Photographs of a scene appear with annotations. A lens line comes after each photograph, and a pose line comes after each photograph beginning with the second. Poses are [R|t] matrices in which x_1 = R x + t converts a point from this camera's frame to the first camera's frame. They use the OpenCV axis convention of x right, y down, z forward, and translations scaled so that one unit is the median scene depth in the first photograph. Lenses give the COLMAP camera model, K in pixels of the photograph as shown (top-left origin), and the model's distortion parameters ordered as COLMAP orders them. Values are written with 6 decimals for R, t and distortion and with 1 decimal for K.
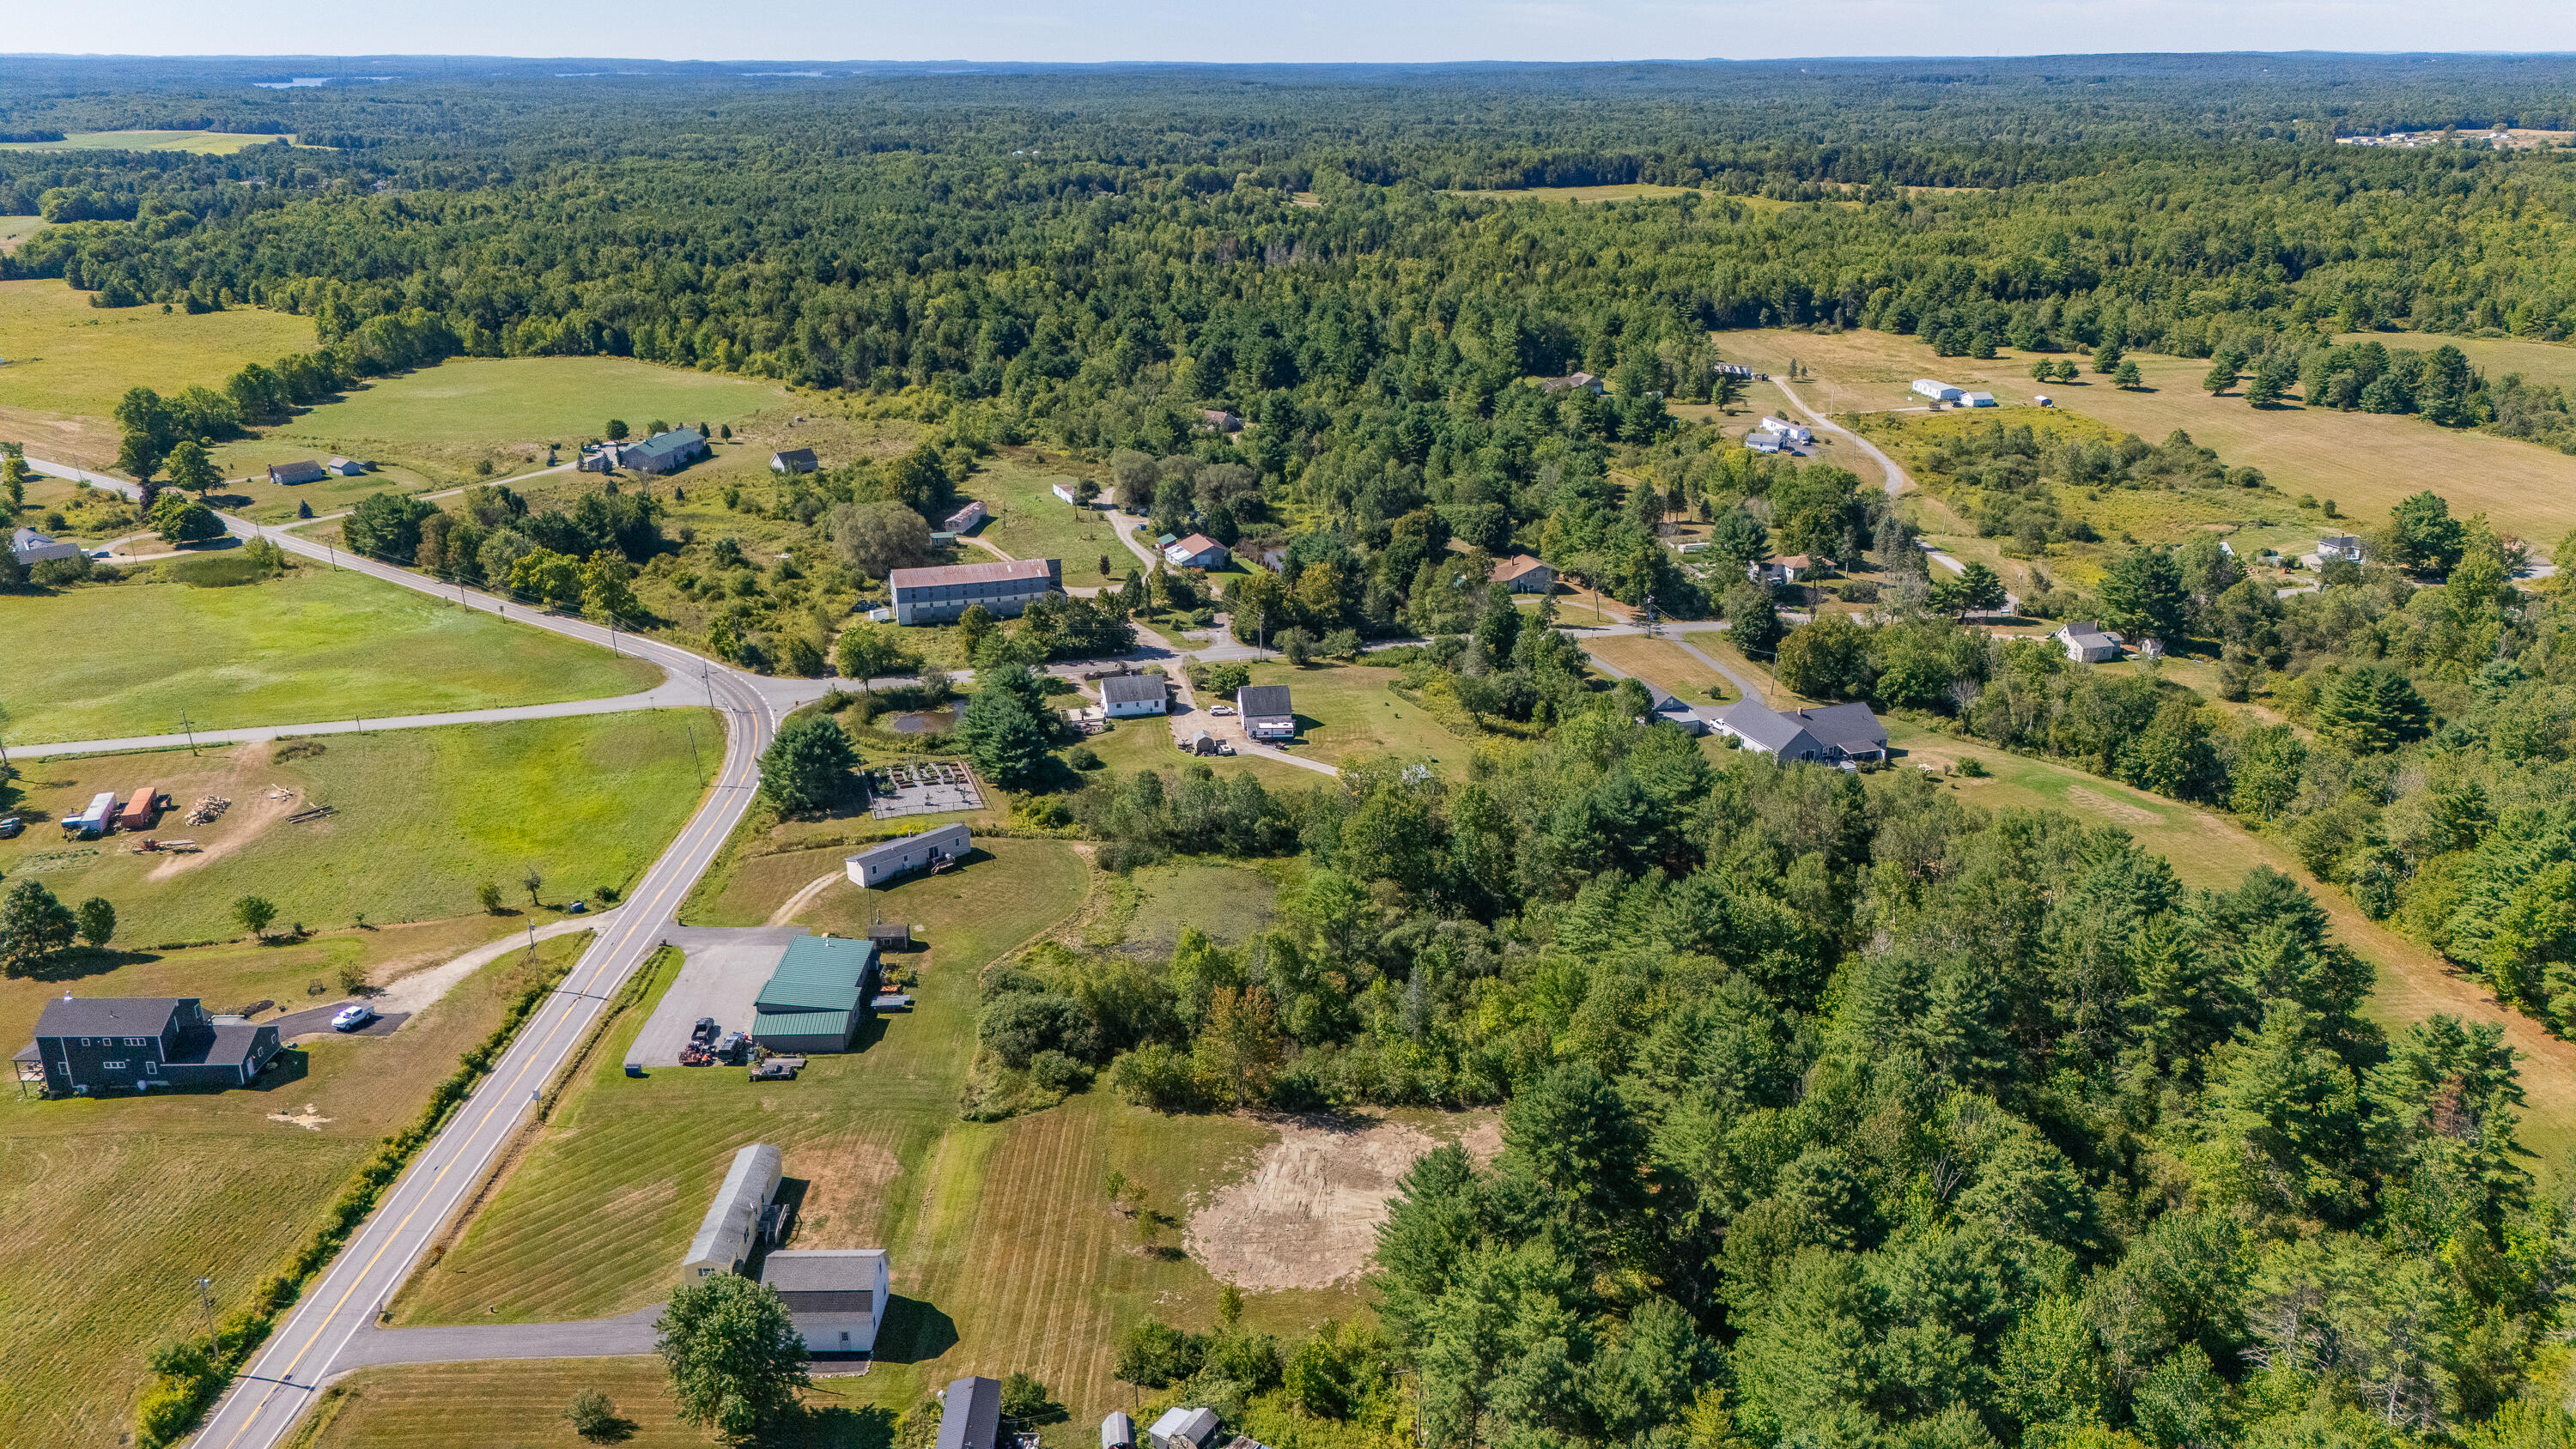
lens RADIAL K [[1882.2, 0, 1284.9], [0, 1882.2, 728.4], [0, 0, 1]] dist [0.091801, -0.105980]
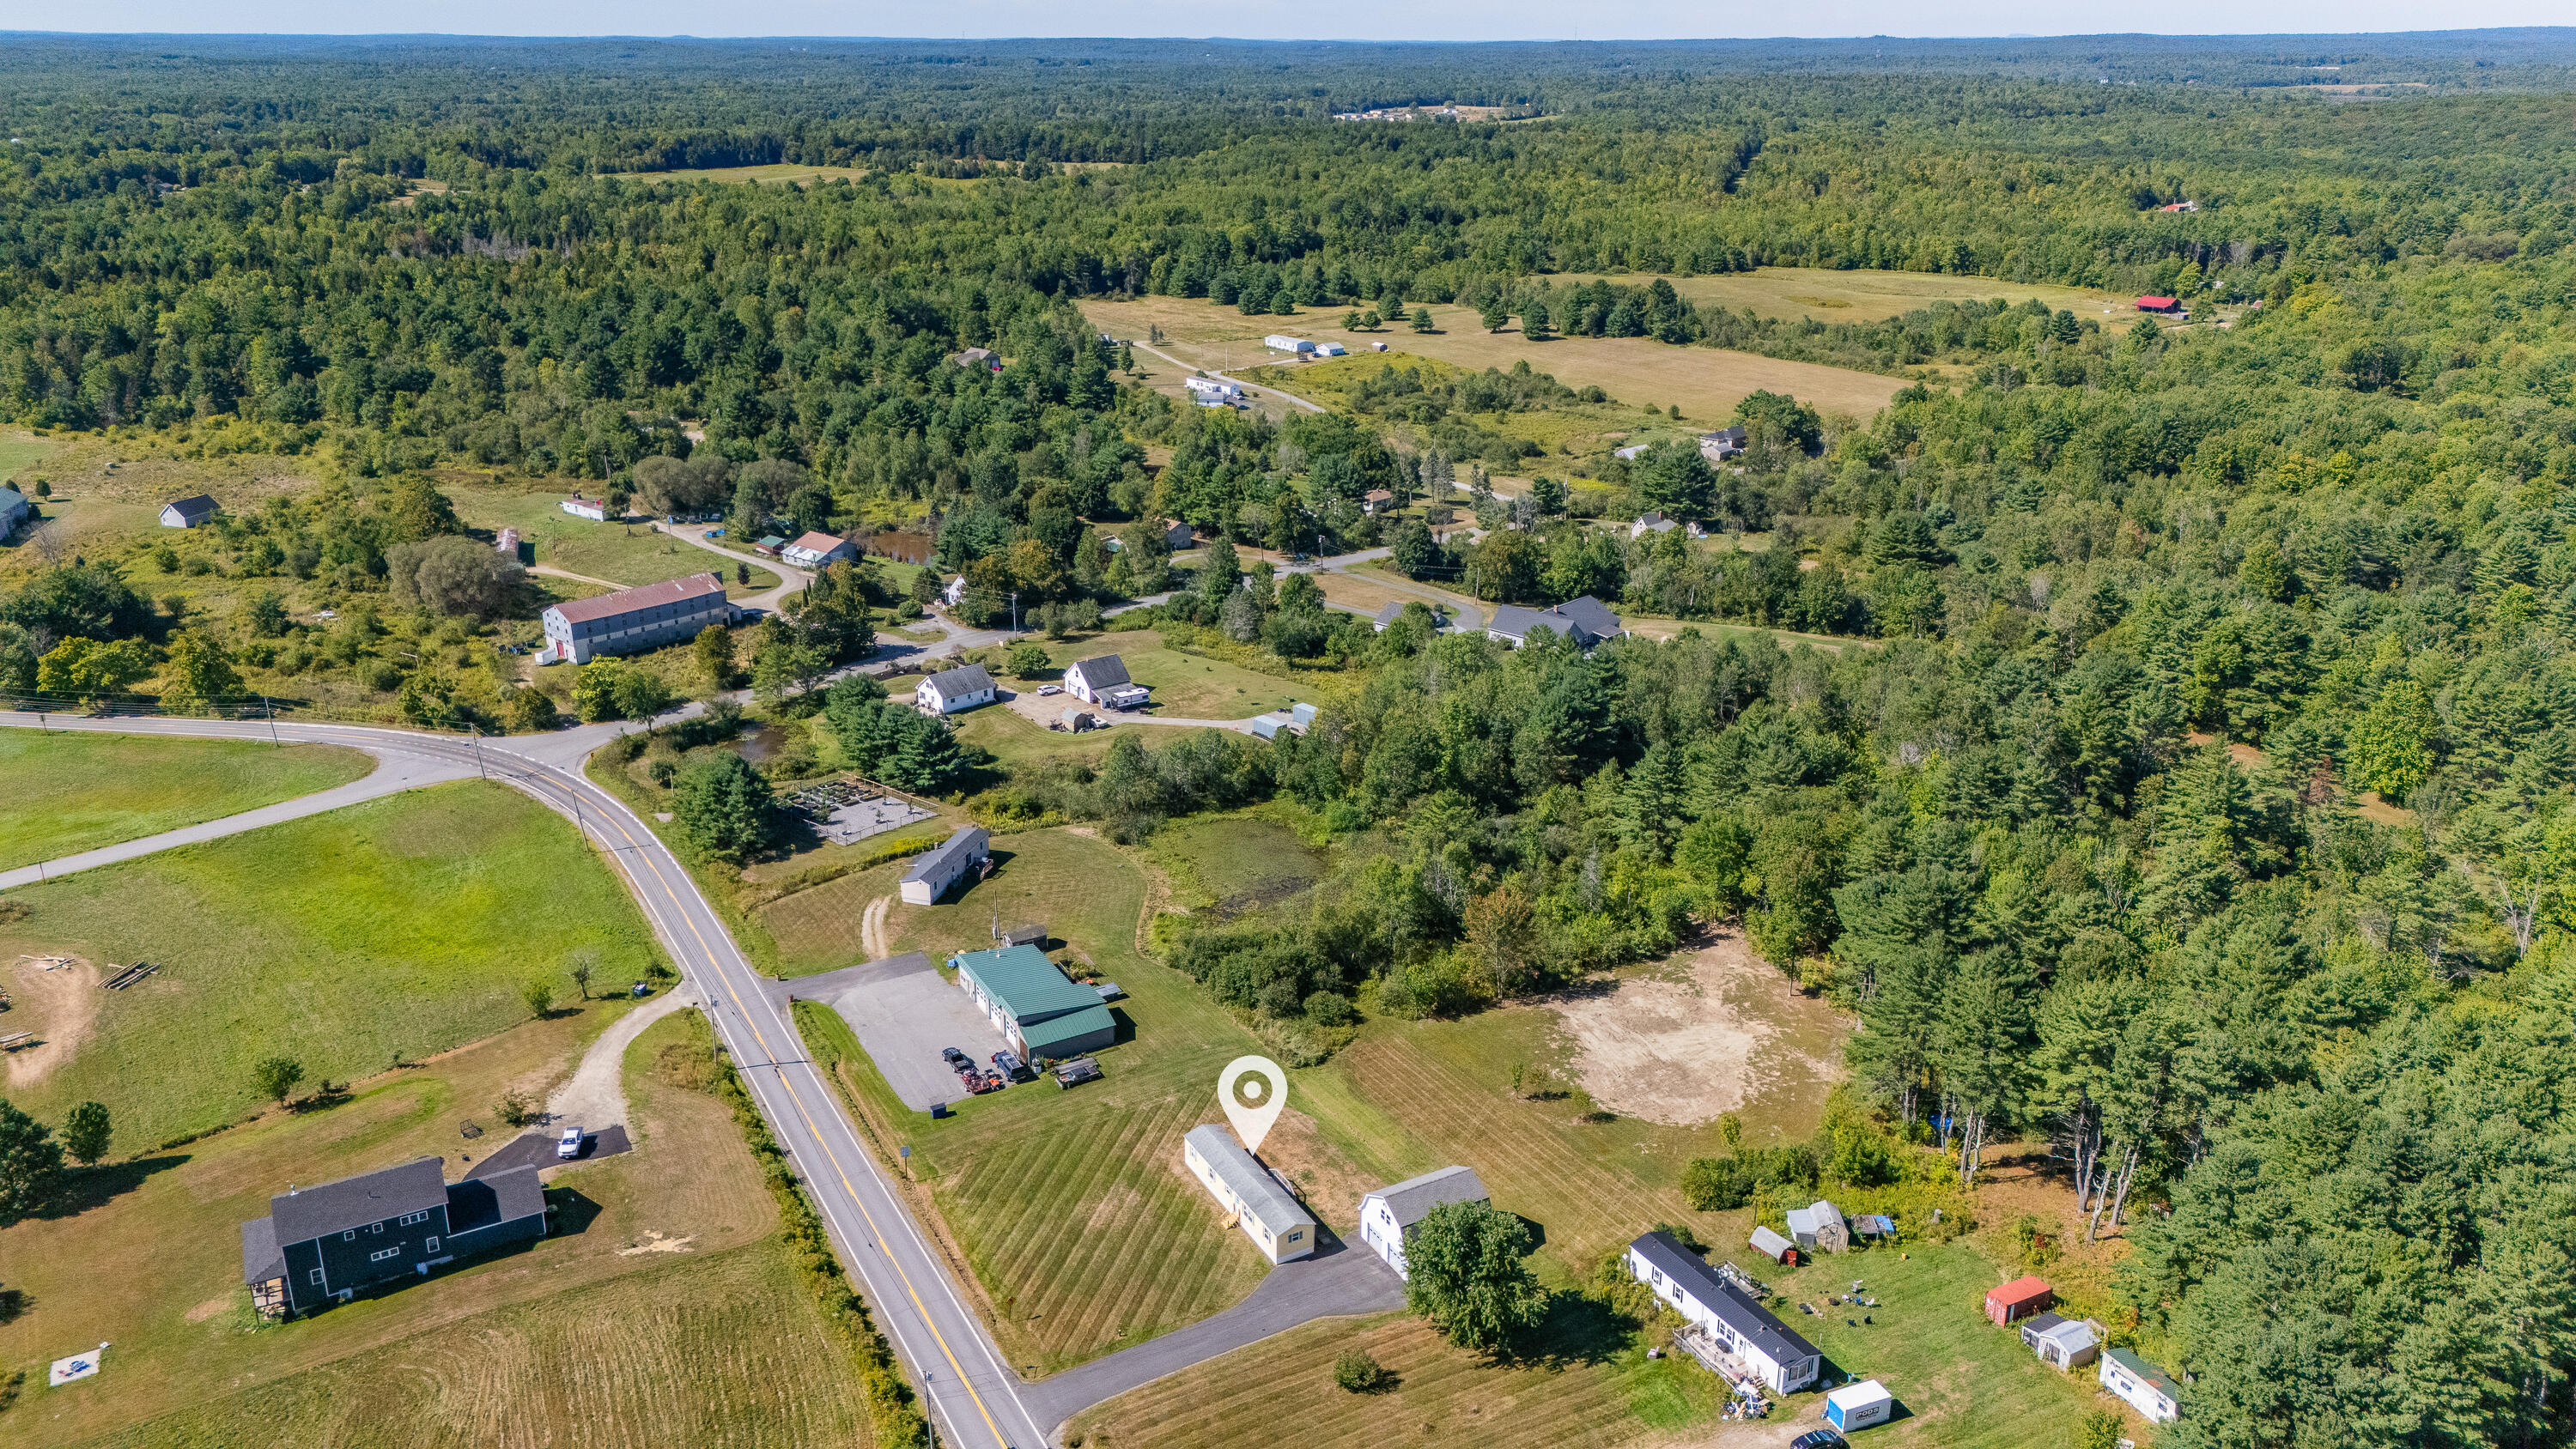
lens RADIAL K [[1882.2, 0, 1284.9], [0, 1882.2, 728.4], [0, 0, 1]] dist [0.091801, -0.105980]
pose [[0.875921, -0.162633, 0.454218, -0.351736], [0.158292, 0.986231, 0.047868, -0.015934], [-0.455749, 0.029971, 0.889604, 0.044038]]
